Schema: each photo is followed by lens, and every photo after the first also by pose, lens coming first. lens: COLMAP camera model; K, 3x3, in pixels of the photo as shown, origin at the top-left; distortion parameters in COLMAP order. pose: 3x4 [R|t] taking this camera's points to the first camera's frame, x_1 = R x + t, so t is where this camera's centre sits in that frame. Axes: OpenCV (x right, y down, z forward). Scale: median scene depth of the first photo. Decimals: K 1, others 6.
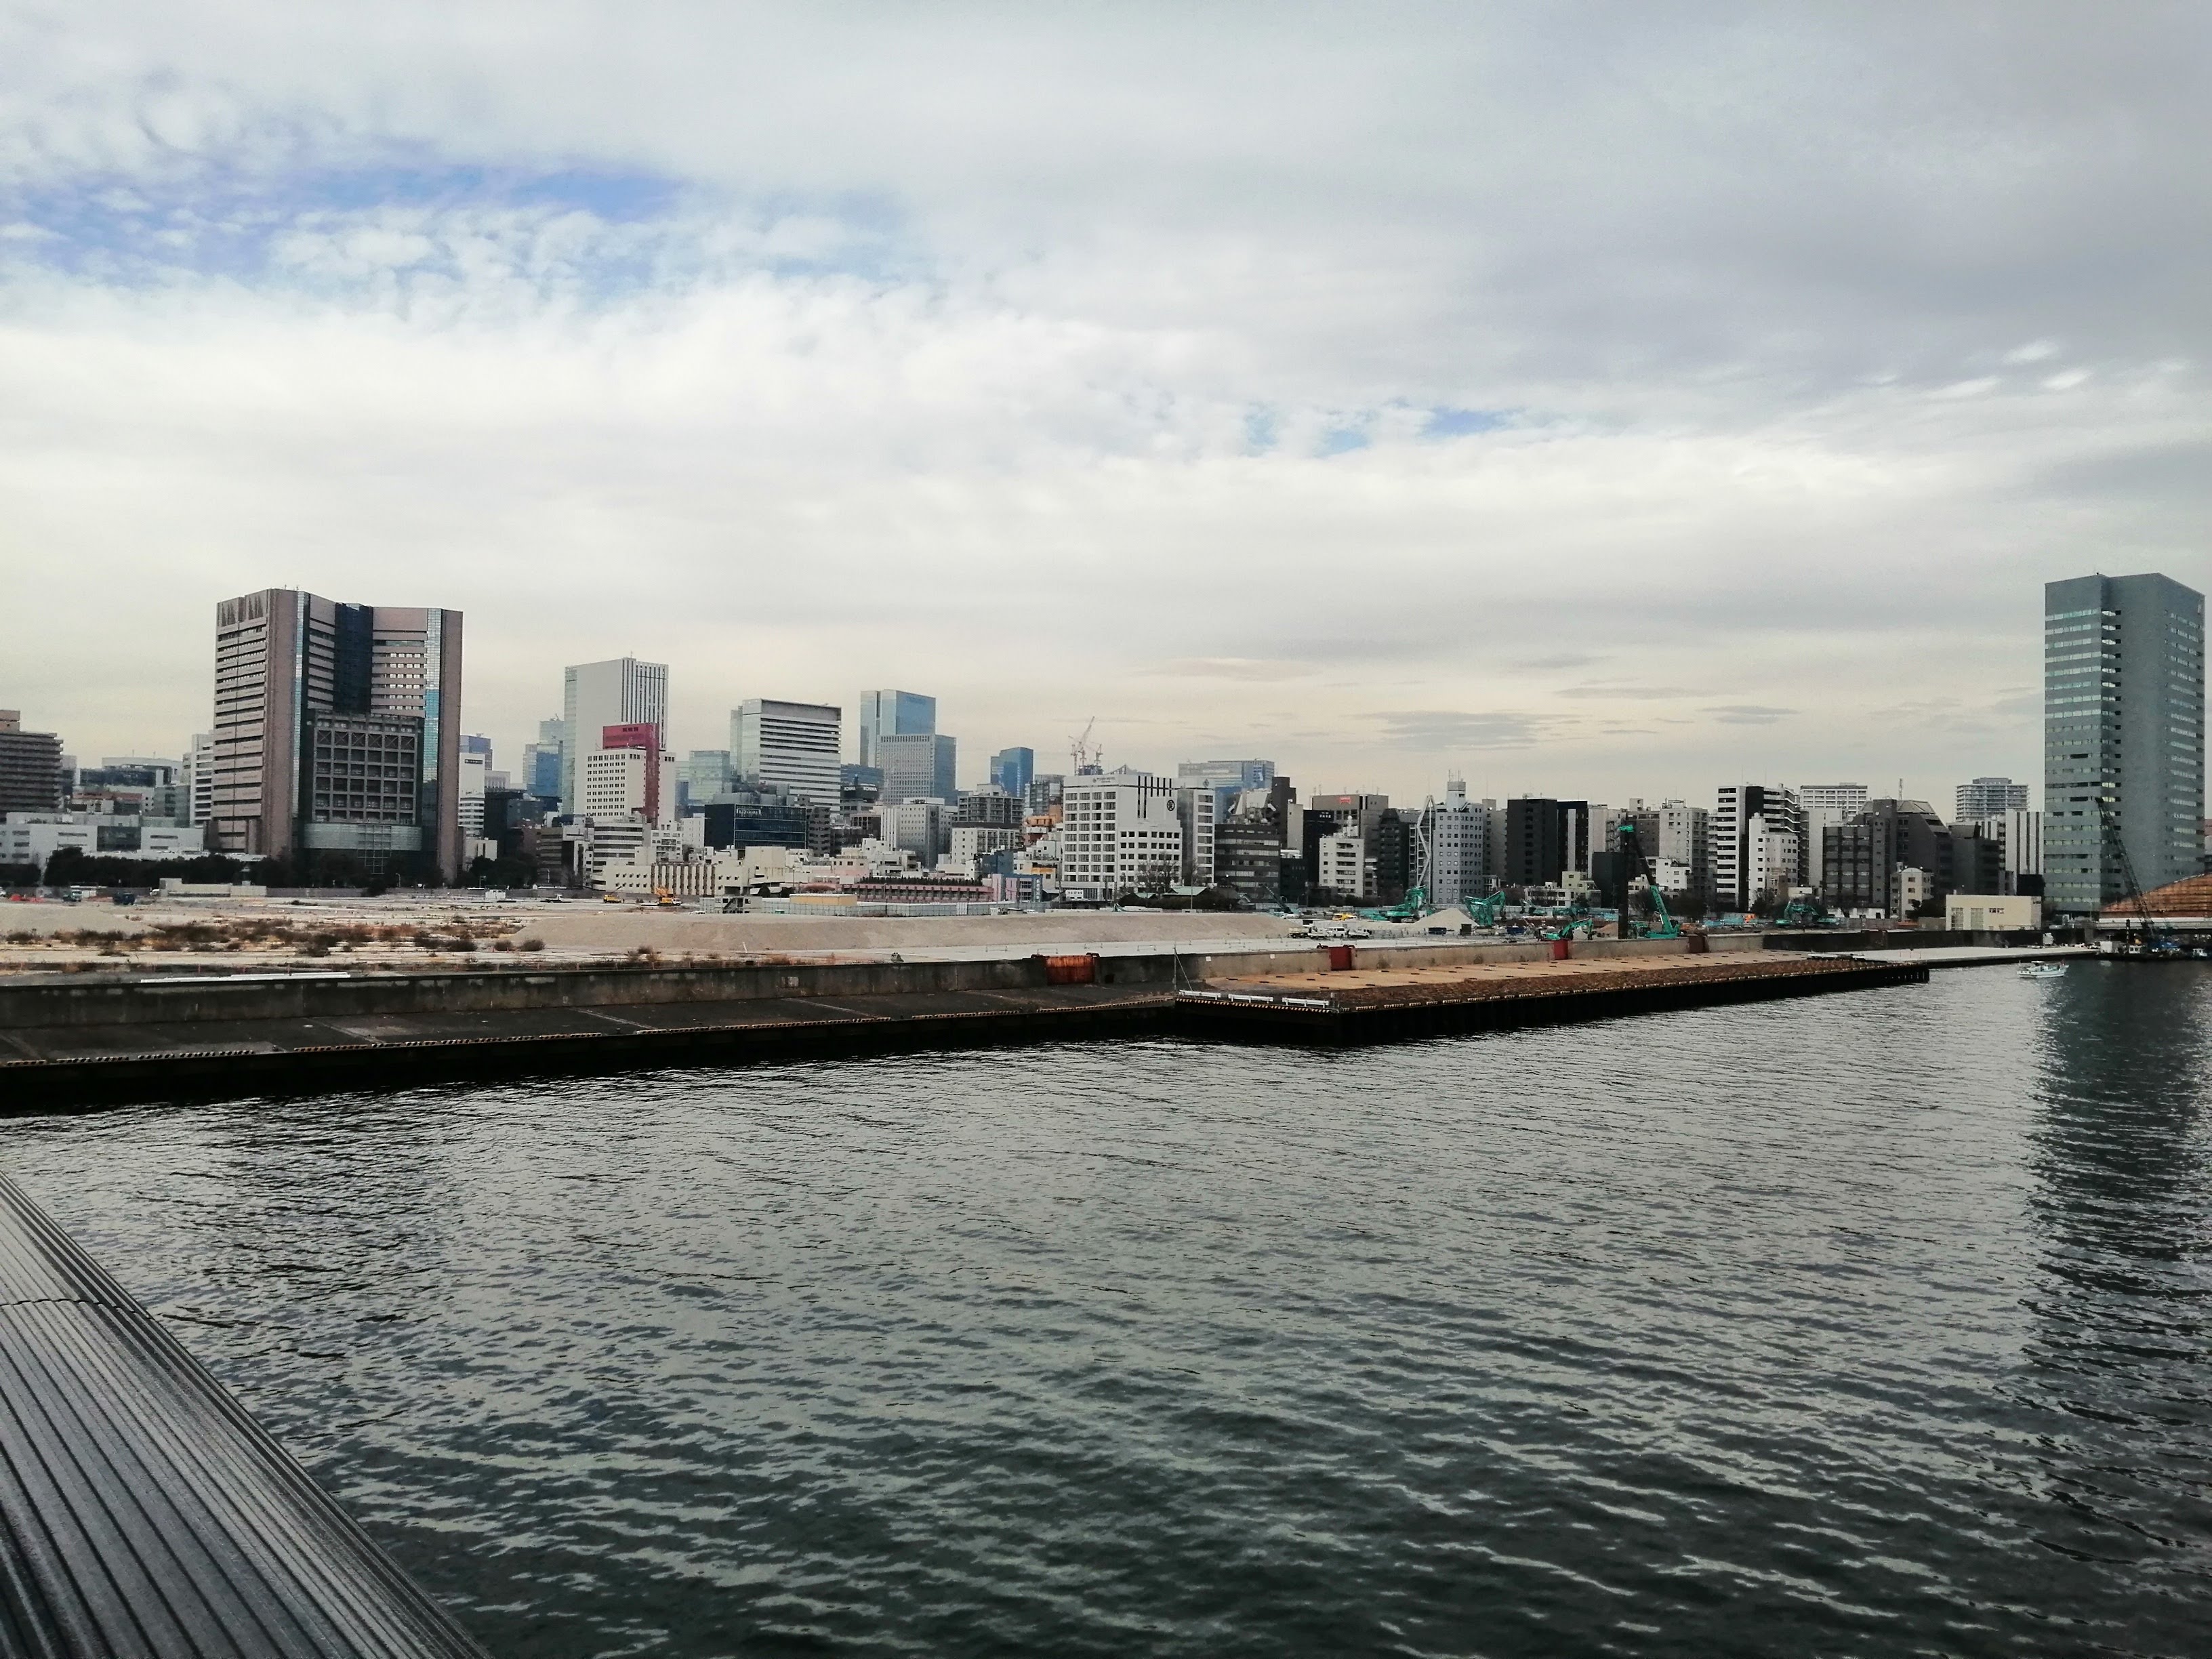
lens RADIAL K [[1735.7, 0, 1106.0], [0, 1735.7, 829.5], [0, 0, 1]] dist [0.076980, -0.152342]
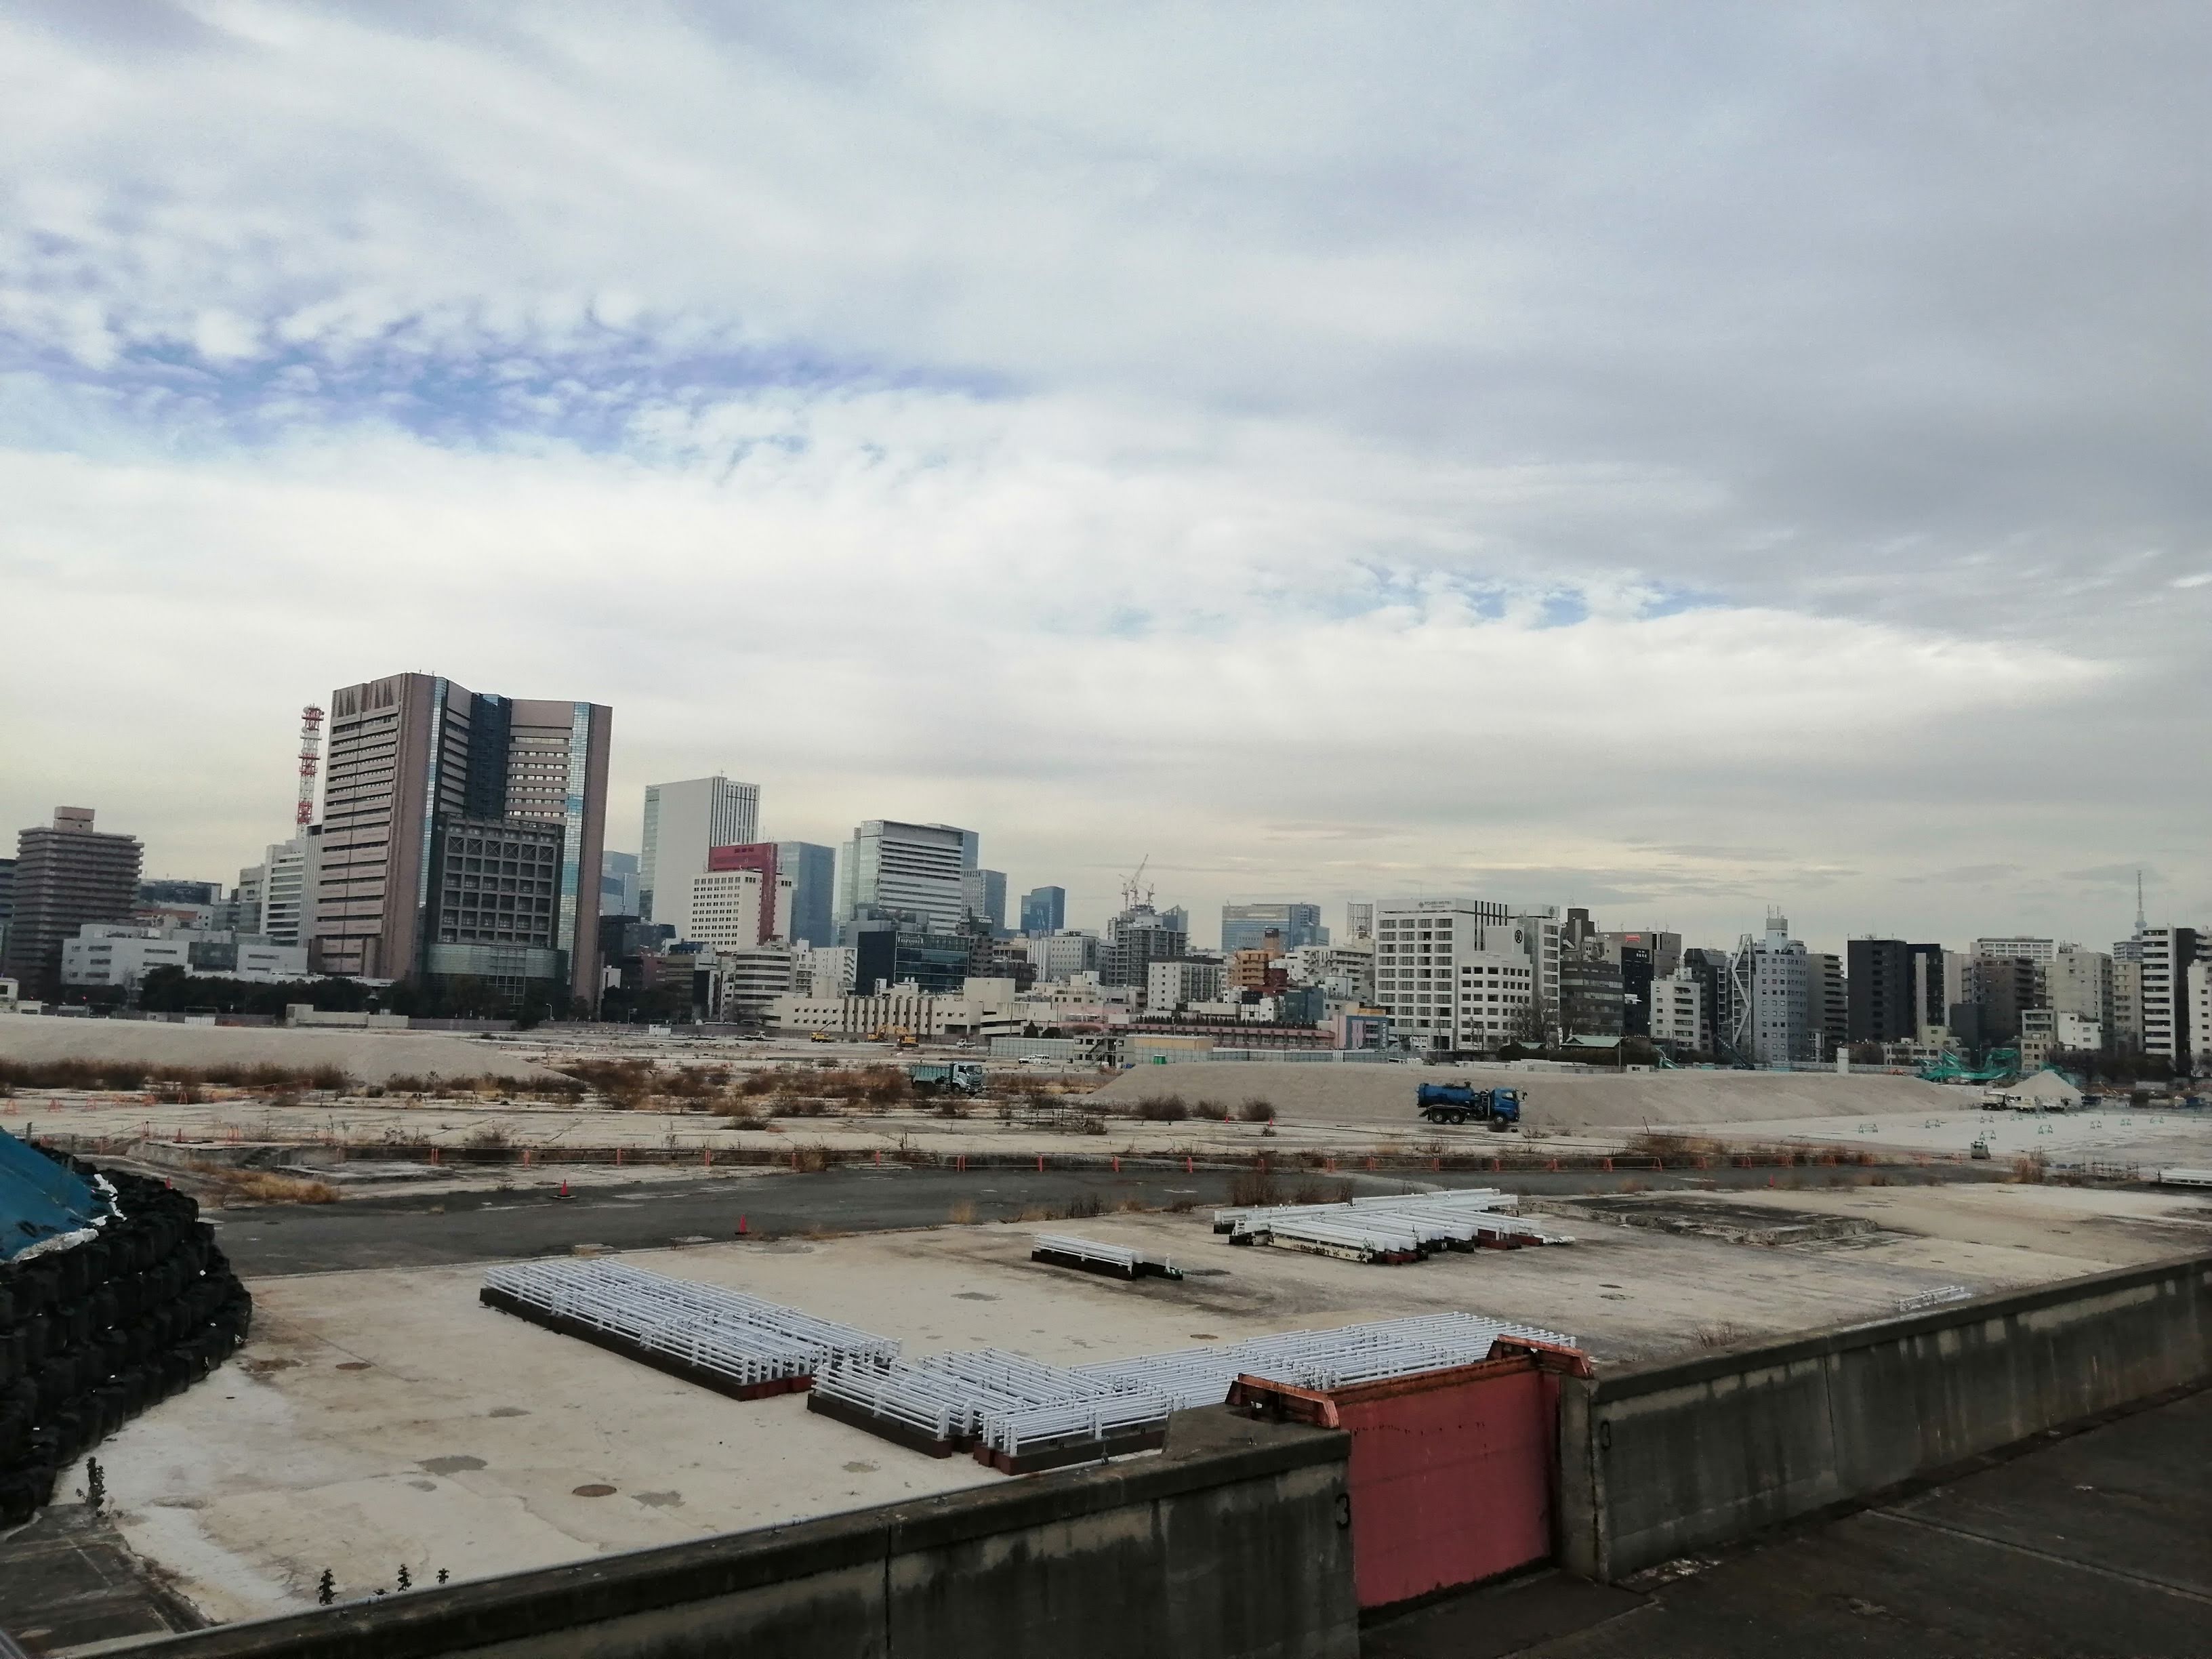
lens RADIAL K [[1735.7, 0, 1106.0], [0, 1735.7, 829.5], [0, 0, 1]] dist [0.076980, -0.152342]
pose [[0.999754, 0.018906, 0.011575, -0.160866], [-0.017868, 0.996303, -0.084029, 0.008156], [-0.013121, 0.083802, 0.996396, 0.158145]]
